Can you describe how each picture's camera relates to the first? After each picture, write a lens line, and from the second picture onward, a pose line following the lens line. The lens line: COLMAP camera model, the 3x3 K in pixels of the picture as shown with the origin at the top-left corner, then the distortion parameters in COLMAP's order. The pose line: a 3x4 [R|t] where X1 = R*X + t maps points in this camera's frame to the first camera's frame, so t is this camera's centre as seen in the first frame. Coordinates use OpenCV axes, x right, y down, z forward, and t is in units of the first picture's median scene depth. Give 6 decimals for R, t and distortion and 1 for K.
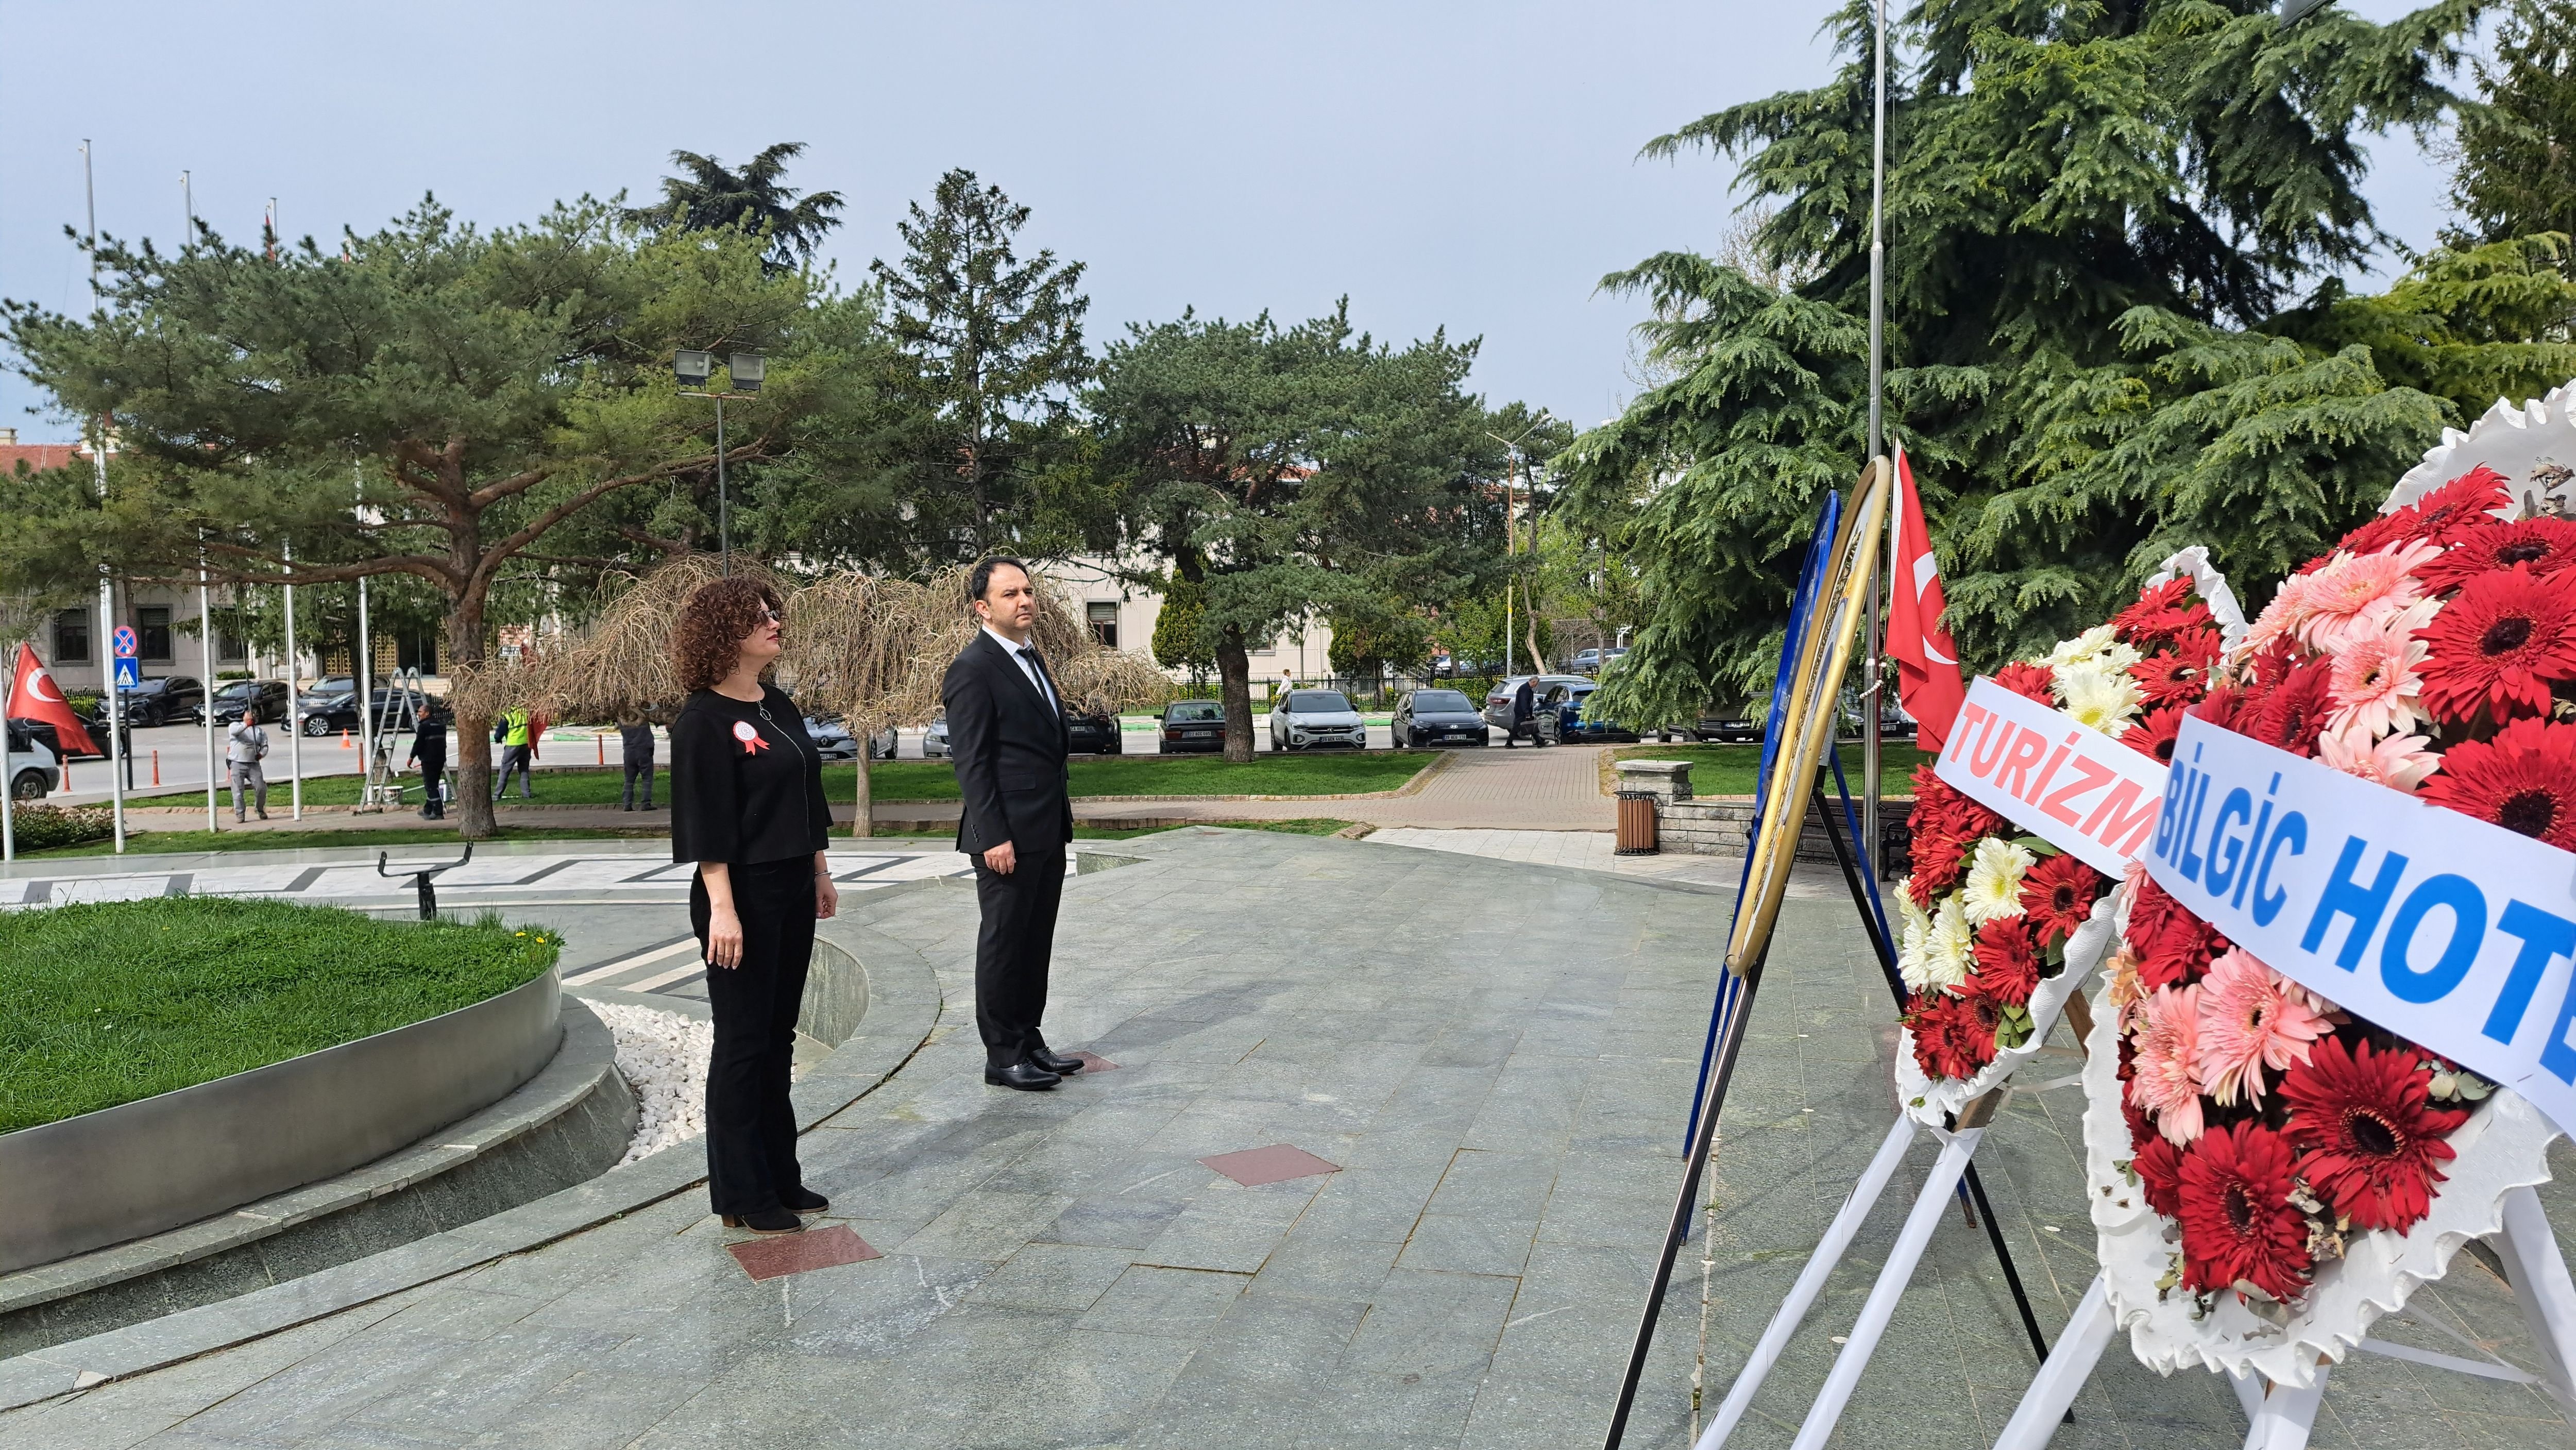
lens RADIAL K [[1856.1, 0, 1306.8], [0, 1856.1, 737.7], [0, 0, 1]] dist [0.099075, -0.100110]
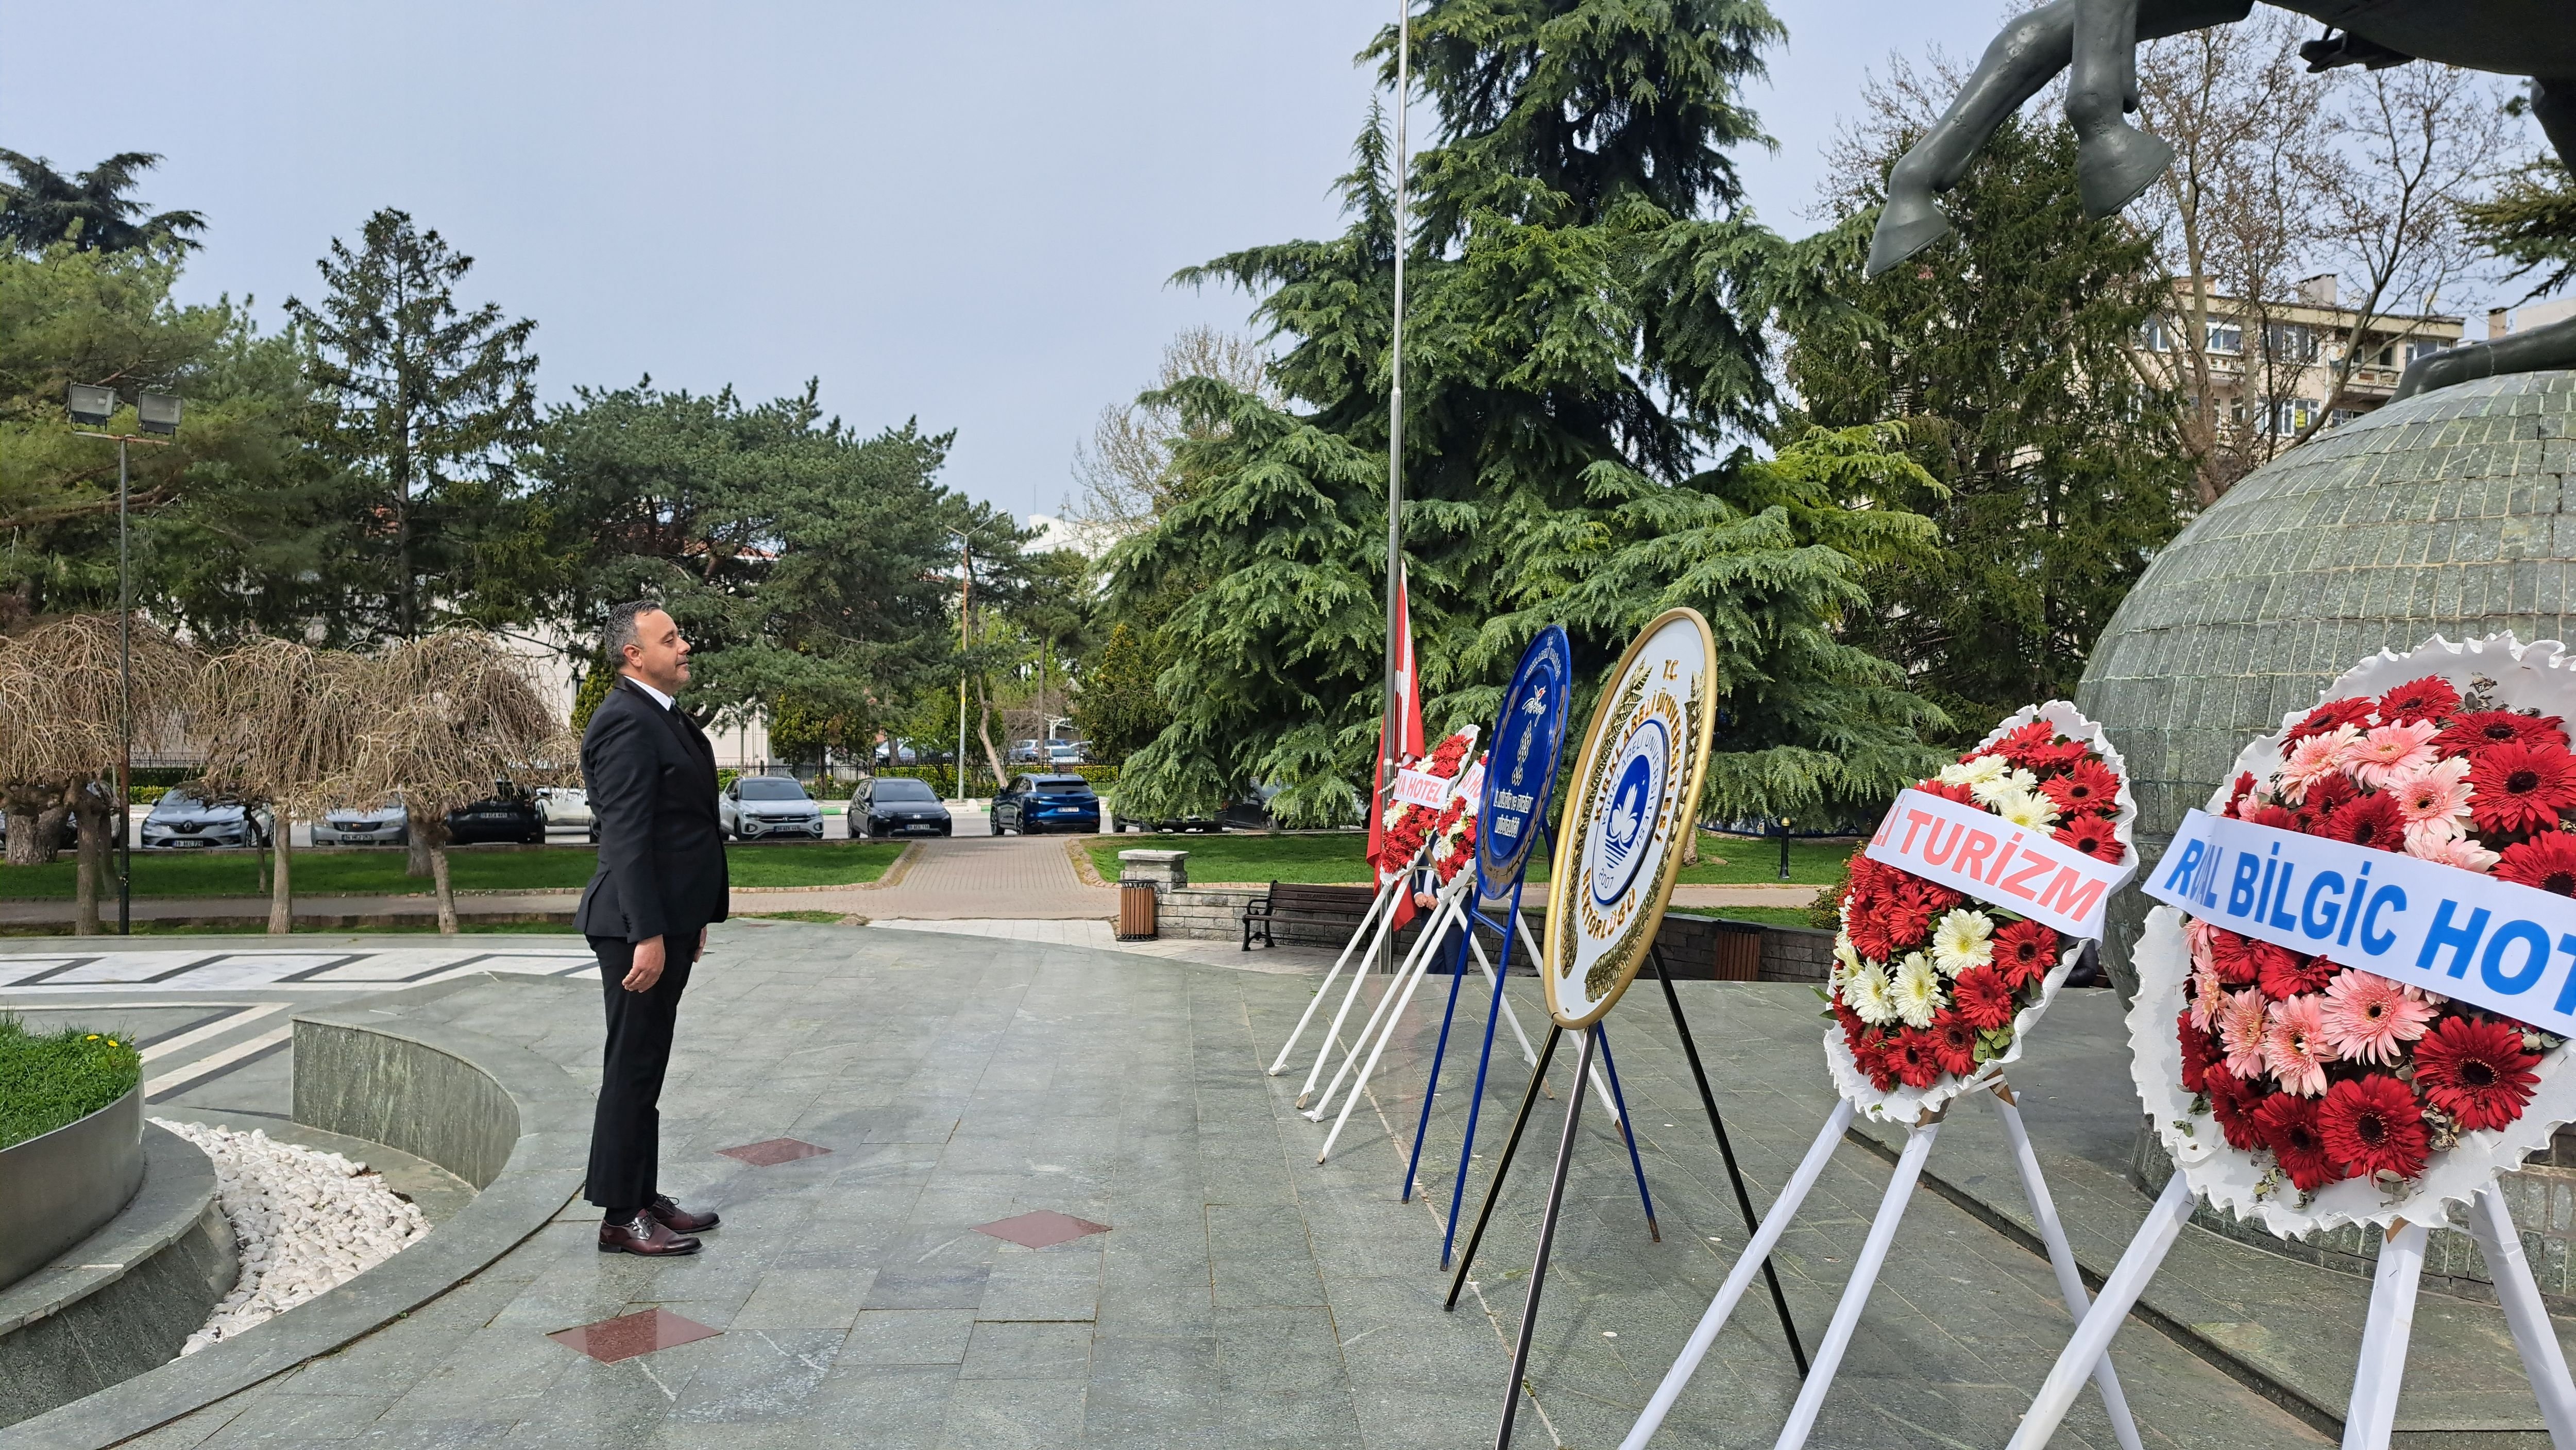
lens RADIAL K [[1856.1, 0, 1280.6], [0, 1856.1, 770.6], [0, 0, 1]] dist [0.099075, -0.100110]
pose [[0.954829, 0.017114, 0.296662, -0.063611], [-0.007984, 0.999457, -0.031960, -0.000022], [-0.297048, 0.028148, 0.954448, -0.020898]]
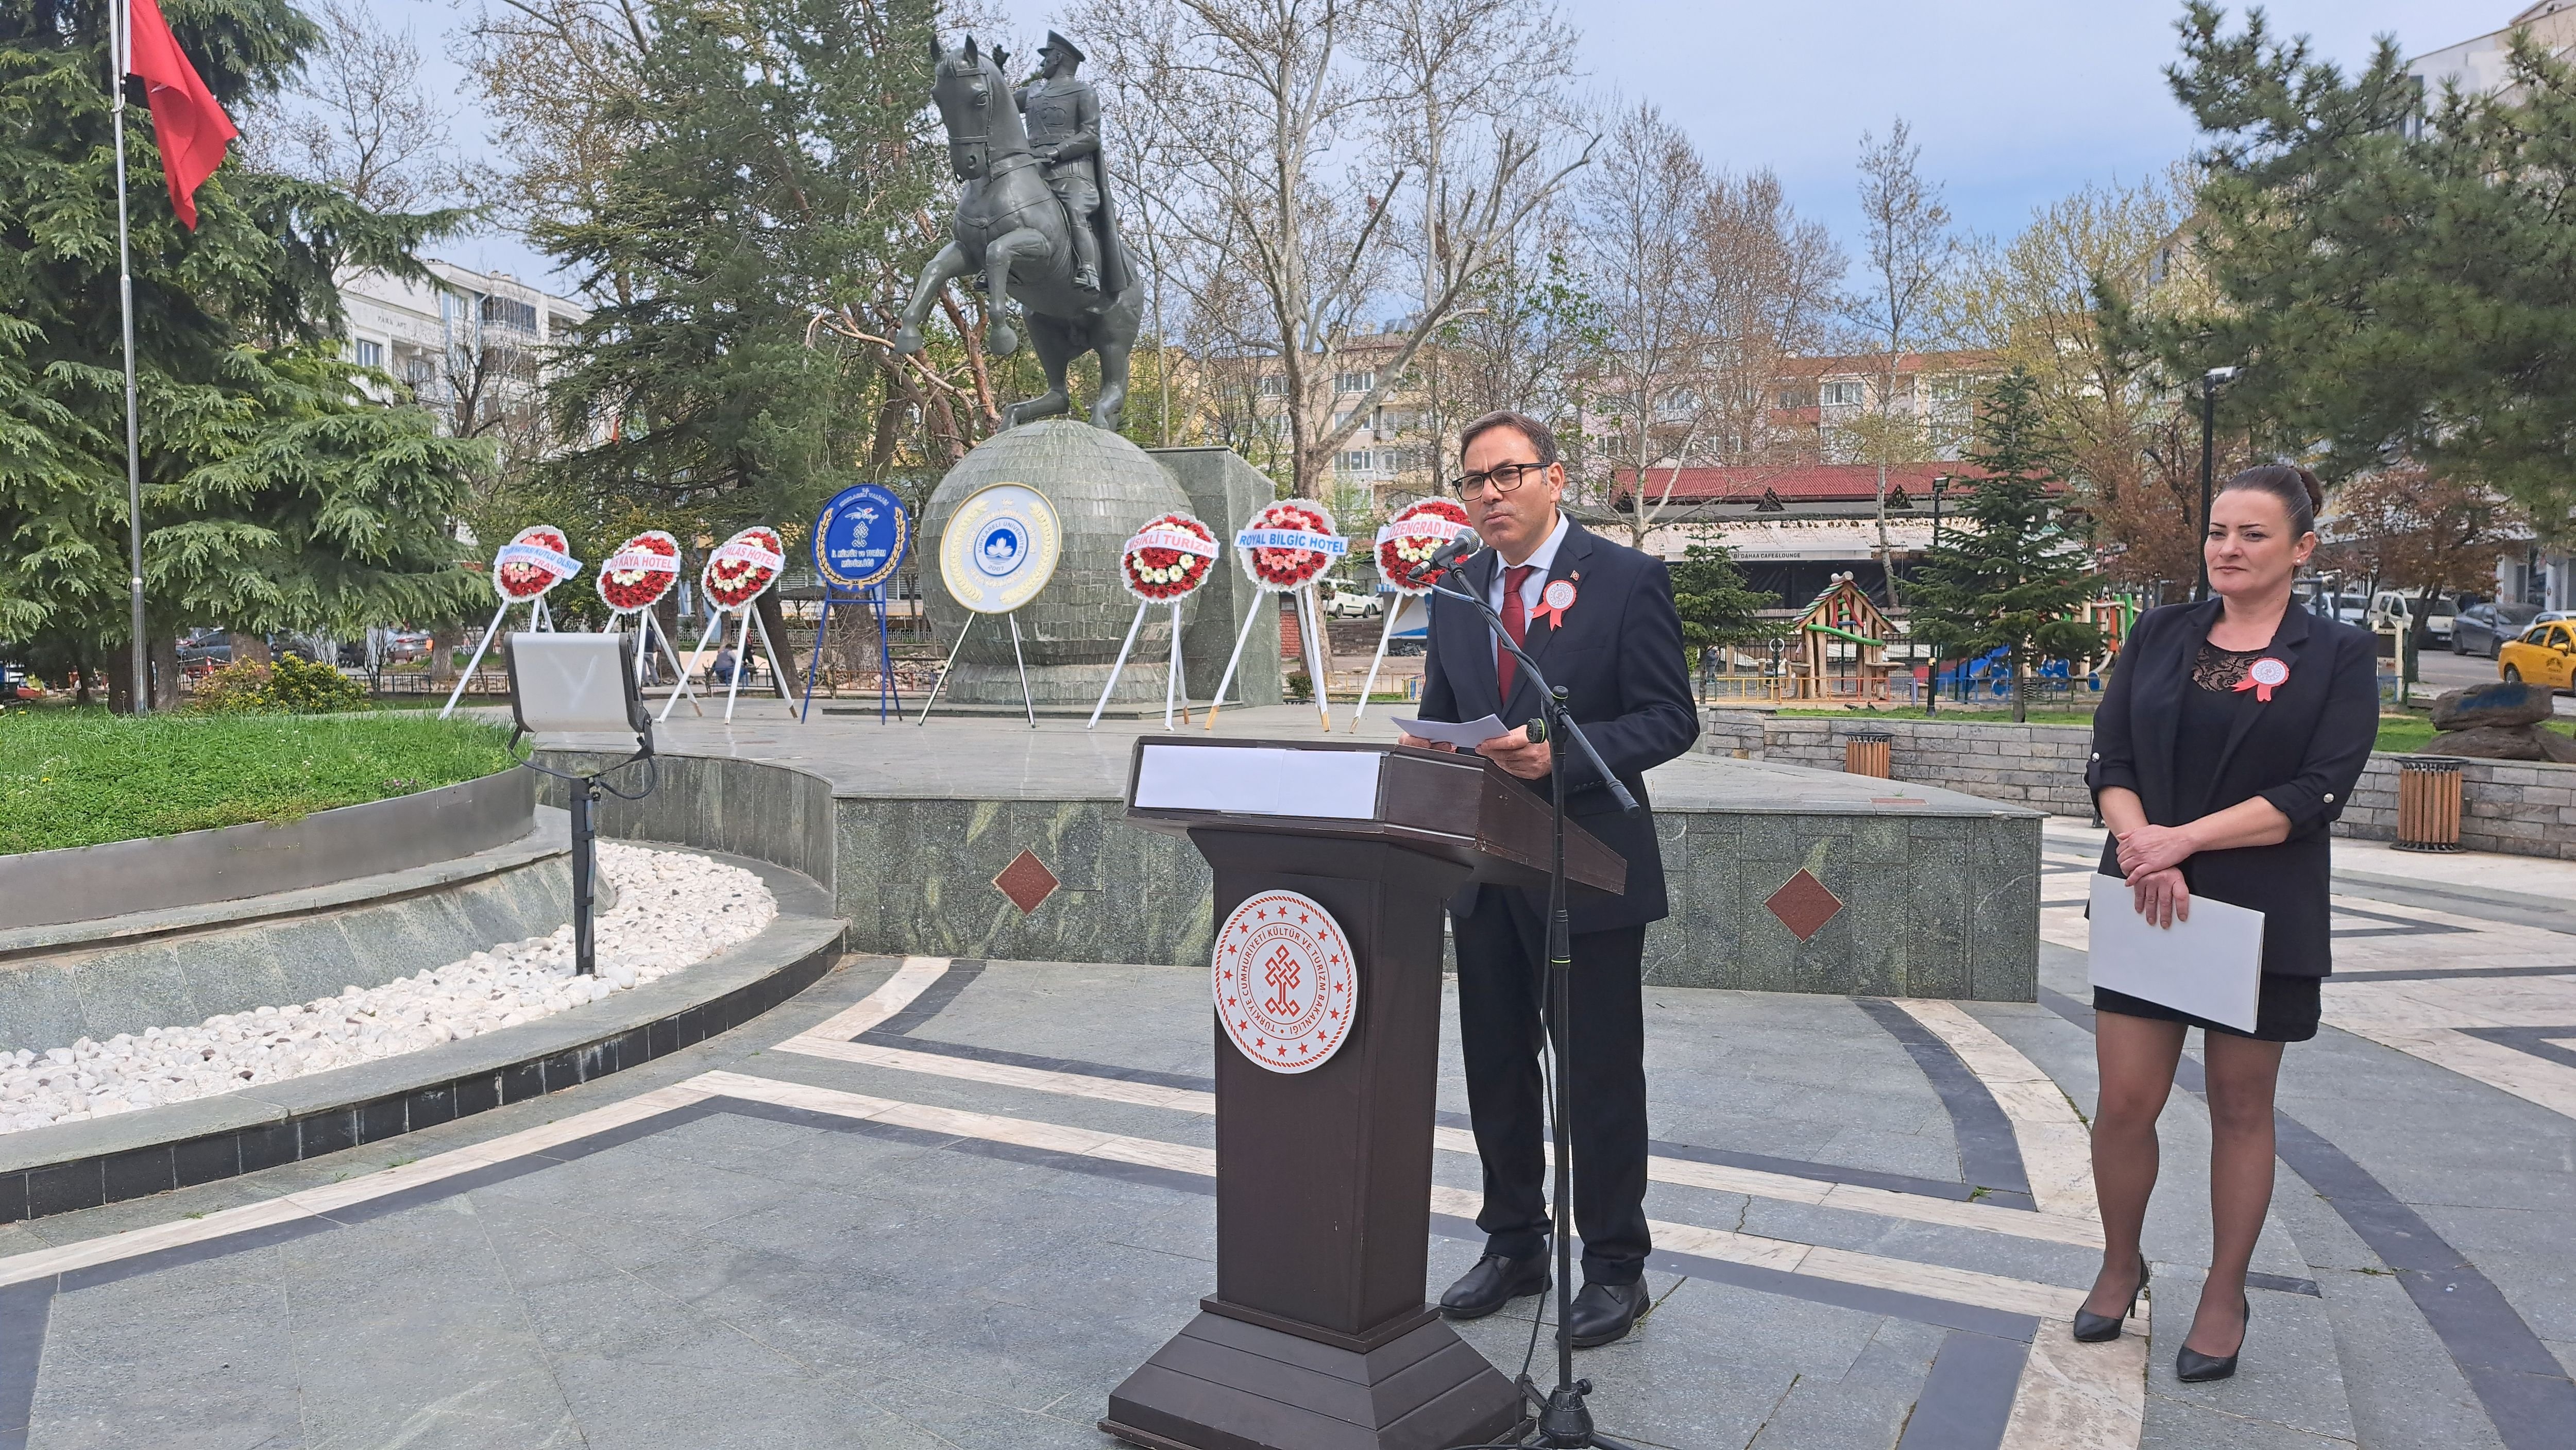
lens RADIAL K [[1856.1, 0, 1288.8], [0, 1856.1, 732.8], [0, 0, 1]] dist [0.099075, -0.100110]
pose [[0.169954, -0.042725, 0.984525, -0.708311], [0.058689, 0.997725, 0.033167, 0.057295], [-0.983703, 0.052144, 0.172075, -0.048559]]
